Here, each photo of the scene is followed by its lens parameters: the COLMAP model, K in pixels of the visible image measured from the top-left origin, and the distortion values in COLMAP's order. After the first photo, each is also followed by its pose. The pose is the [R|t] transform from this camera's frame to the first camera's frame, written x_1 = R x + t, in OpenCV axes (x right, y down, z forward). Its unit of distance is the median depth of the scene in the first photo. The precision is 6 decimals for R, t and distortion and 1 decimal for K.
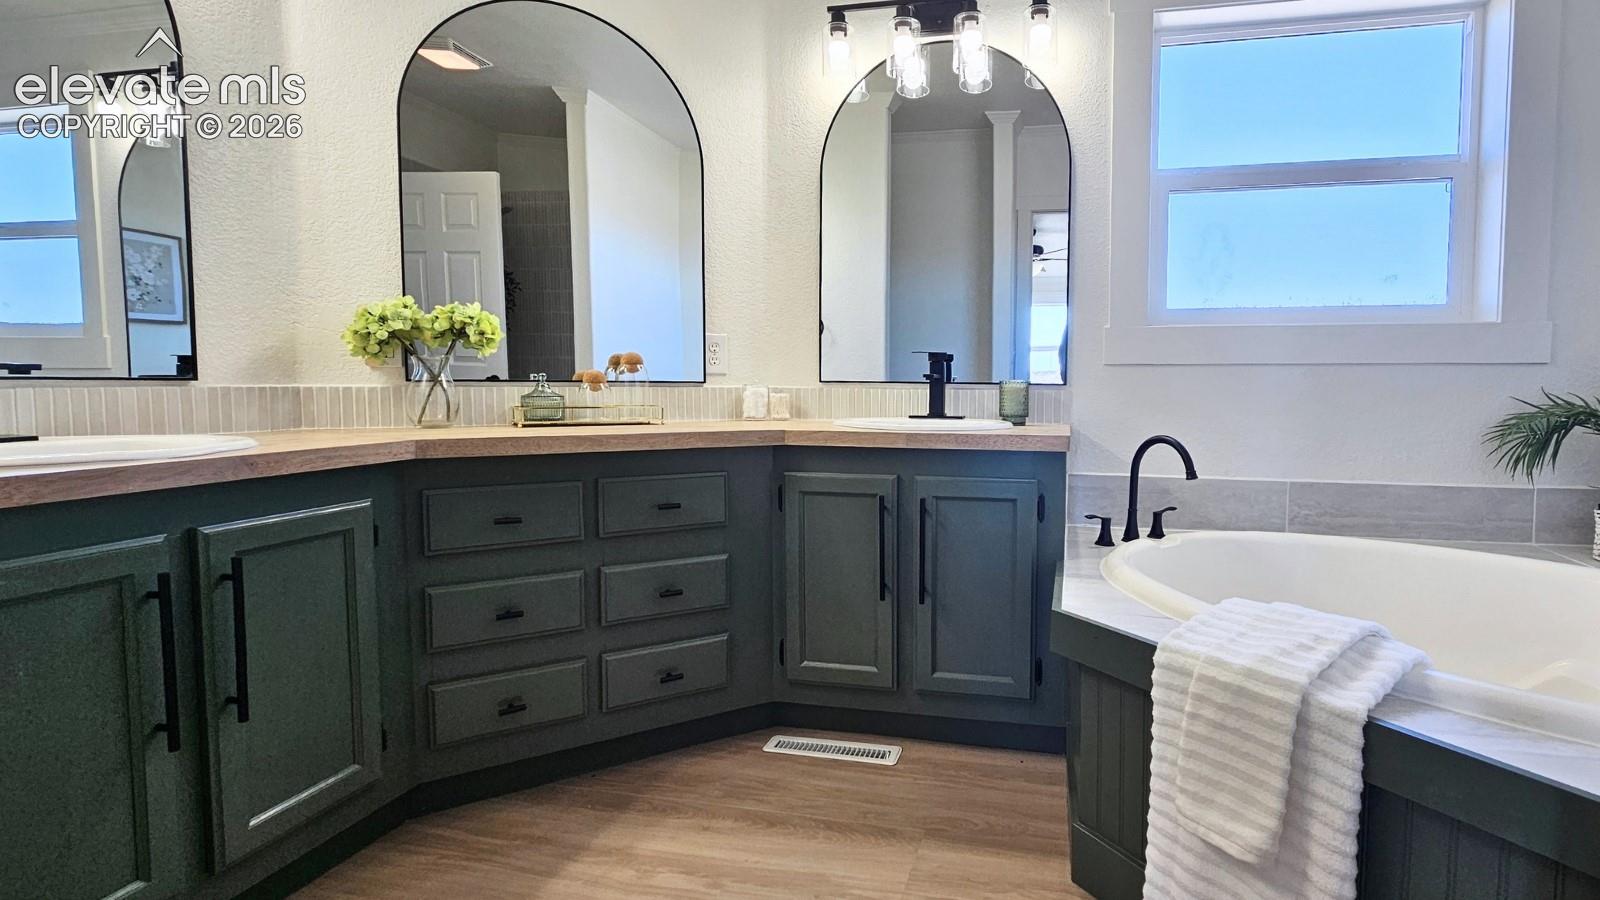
lens RADIAL K [[936.1, 0, 800.0], [0, 936.1, 450.0], [0, 0, 1]] dist [0.016126, -0.030754]
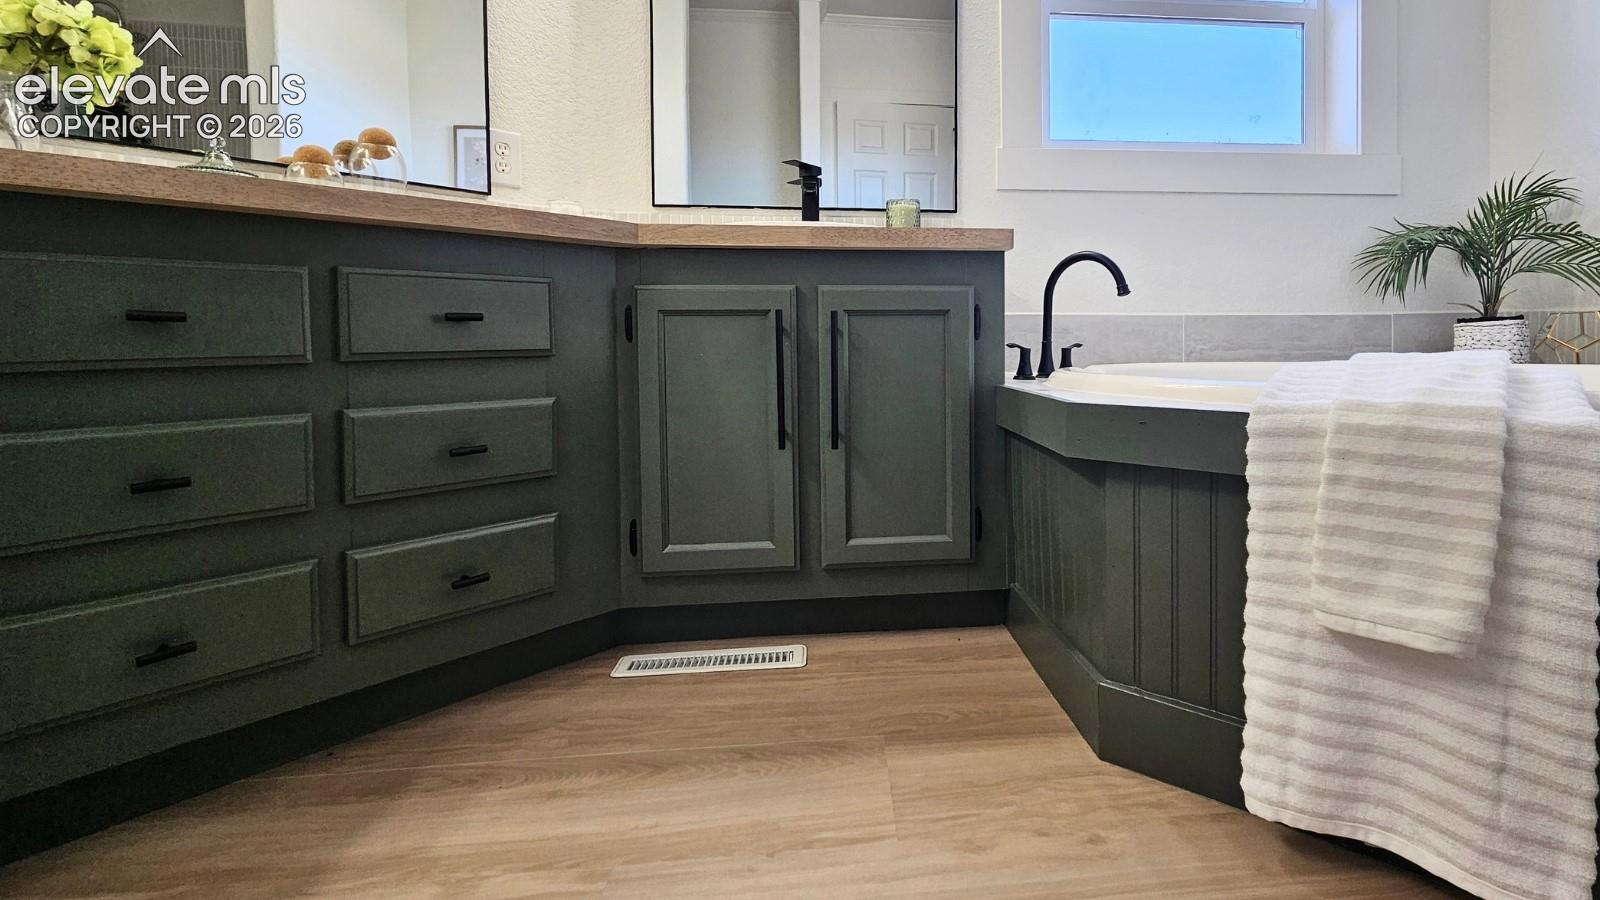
lens RADIAL K [[771.7, 0, 802.0], [0, 771.7, 471.9], [0, 0, 1]] dist [0.010103, -0.006702]
pose [[0.912493, -0.012012, 0.408915, -0.153255], [0.027312, 0.999127, -0.031596, 0.200825], [-0.408179, 0.040000, 0.912025, 0.432383]]
